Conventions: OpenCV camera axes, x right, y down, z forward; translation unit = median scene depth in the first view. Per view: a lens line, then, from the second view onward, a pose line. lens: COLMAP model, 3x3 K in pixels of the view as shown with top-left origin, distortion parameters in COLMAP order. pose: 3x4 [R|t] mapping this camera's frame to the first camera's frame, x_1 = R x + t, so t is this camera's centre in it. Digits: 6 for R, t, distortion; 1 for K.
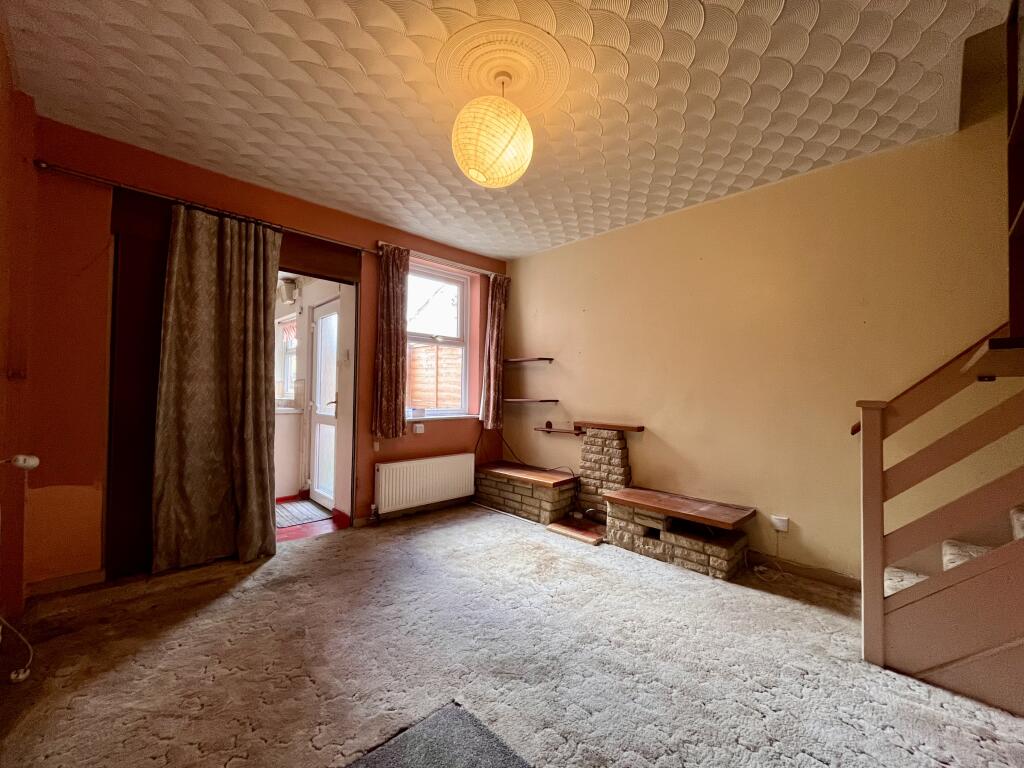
lens RADIAL K [[416.7, 0, 508.4], [0, 416.7, 385.5], [0, 0, 1]] dist [-0.000526, -0.000004]
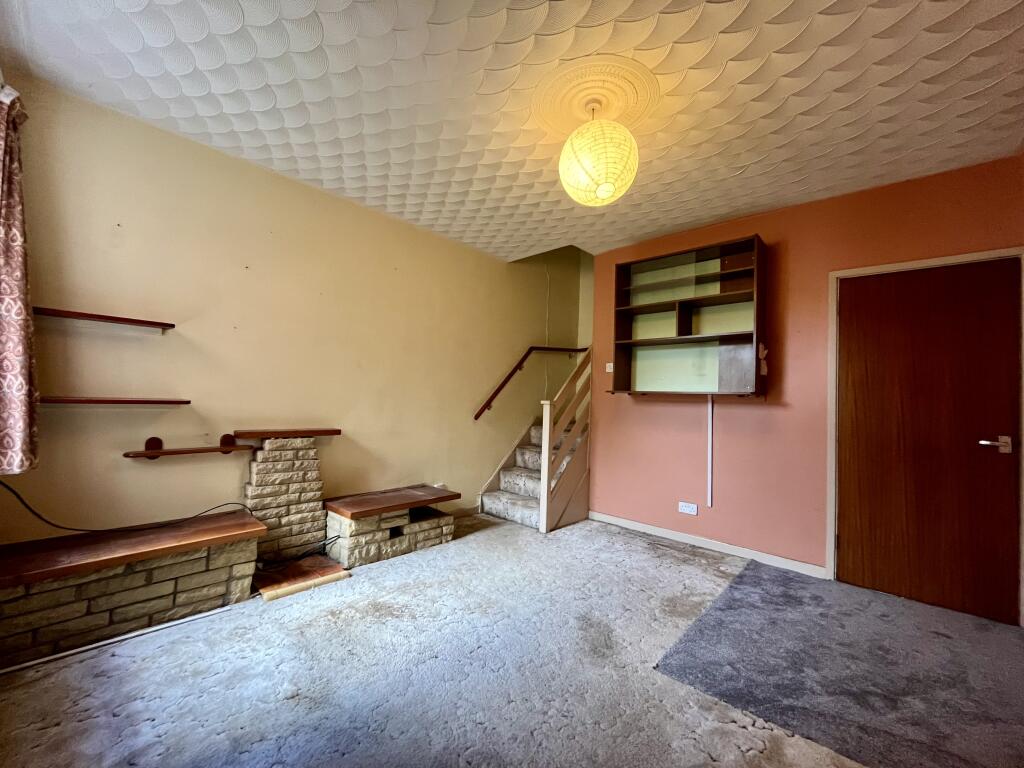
lens RADIAL K [[416.7, 0, 508.4], [0, 416.7, 385.5], [0, 0, 1]] dist [-0.000526, -0.000004]
pose [[-0.037087, 0.013379, 0.999222, -0.565964], [-0.049297, 0.998668, -0.015201, 0.001420], [-0.998095, -0.049823, -0.036378, 0.653026]]
